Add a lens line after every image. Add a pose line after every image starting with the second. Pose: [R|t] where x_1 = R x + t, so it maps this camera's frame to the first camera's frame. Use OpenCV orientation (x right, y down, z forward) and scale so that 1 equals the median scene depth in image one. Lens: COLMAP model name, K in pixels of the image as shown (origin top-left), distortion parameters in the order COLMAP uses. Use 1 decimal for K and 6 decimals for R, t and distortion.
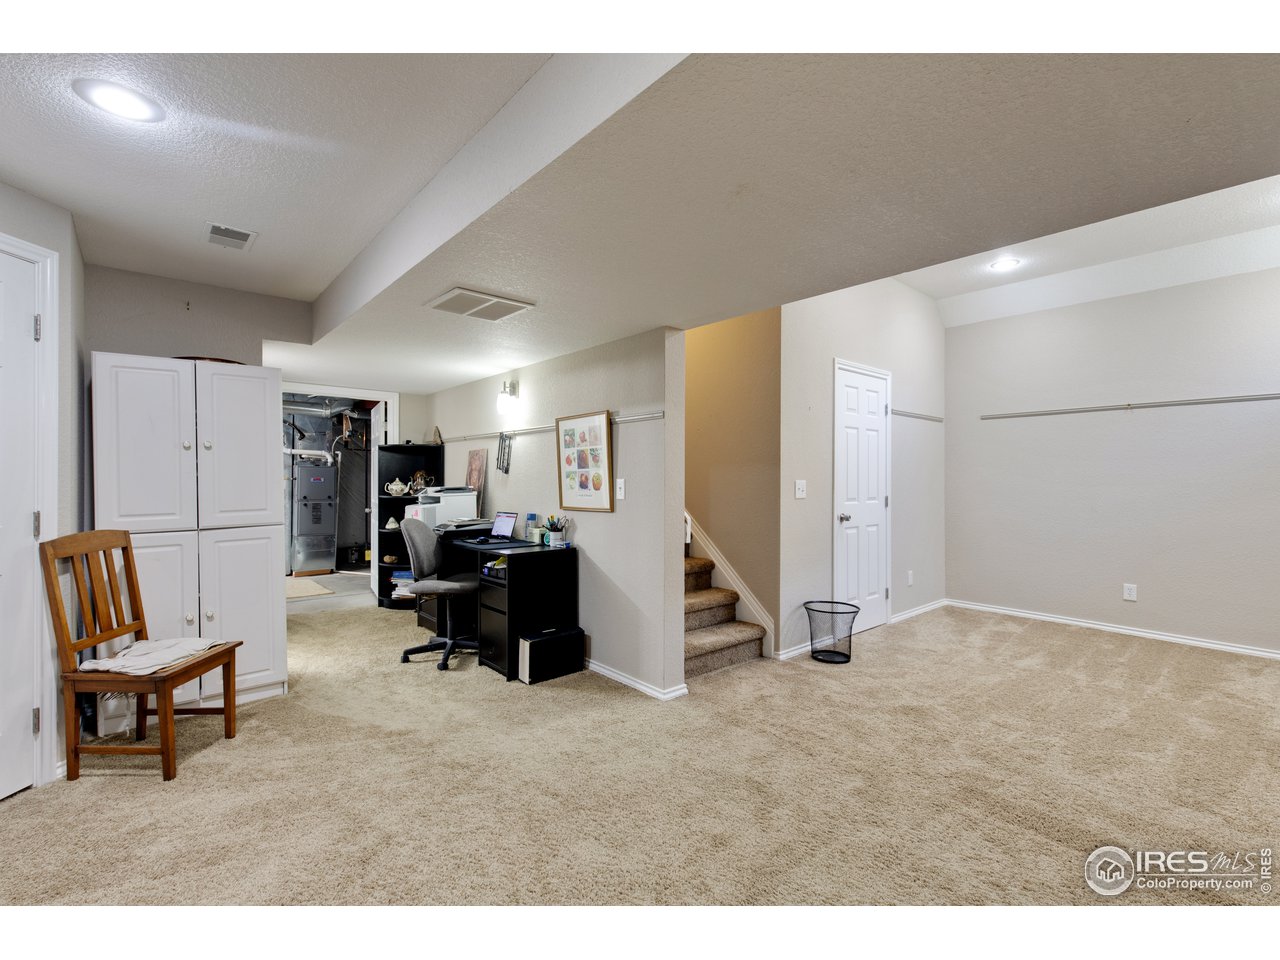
lens RADIAL K [[571.9, 0, 640.0], [0, 571.9, 480.0], [0, 0, 1]] dist [0.002548, 0.000229]
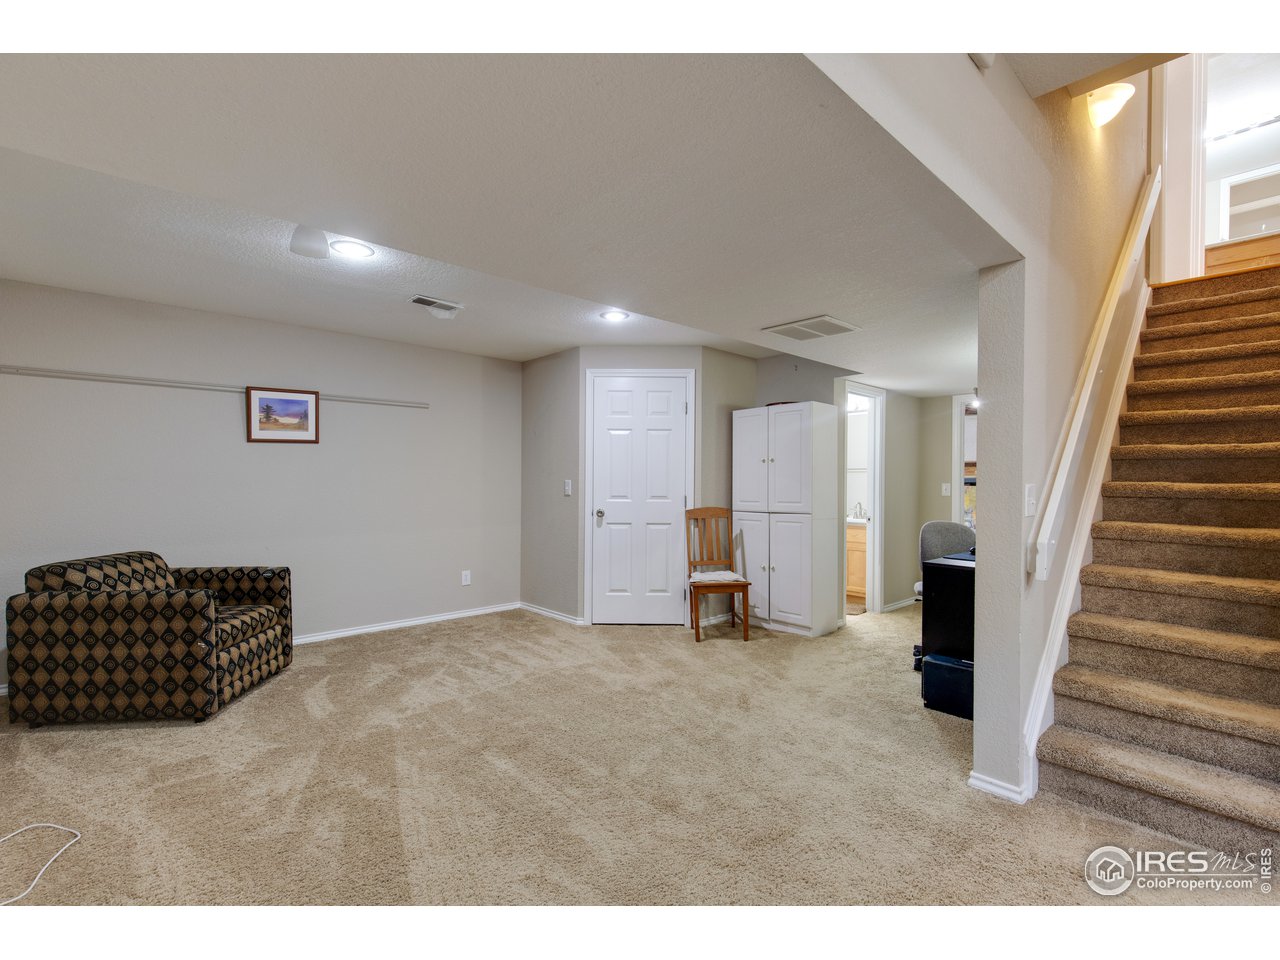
lens RADIAL K [[571.9, 0, 640.0], [0, 571.9, 480.0], [0, 0, 1]] dist [0.002548, 0.000229]
pose [[0.035286, -0.000832, -0.999377, 0.877633], [-0.006347, 0.999979, -0.001057, 0.000523], [0.999357, 0.006381, 0.035279, 0.639120]]
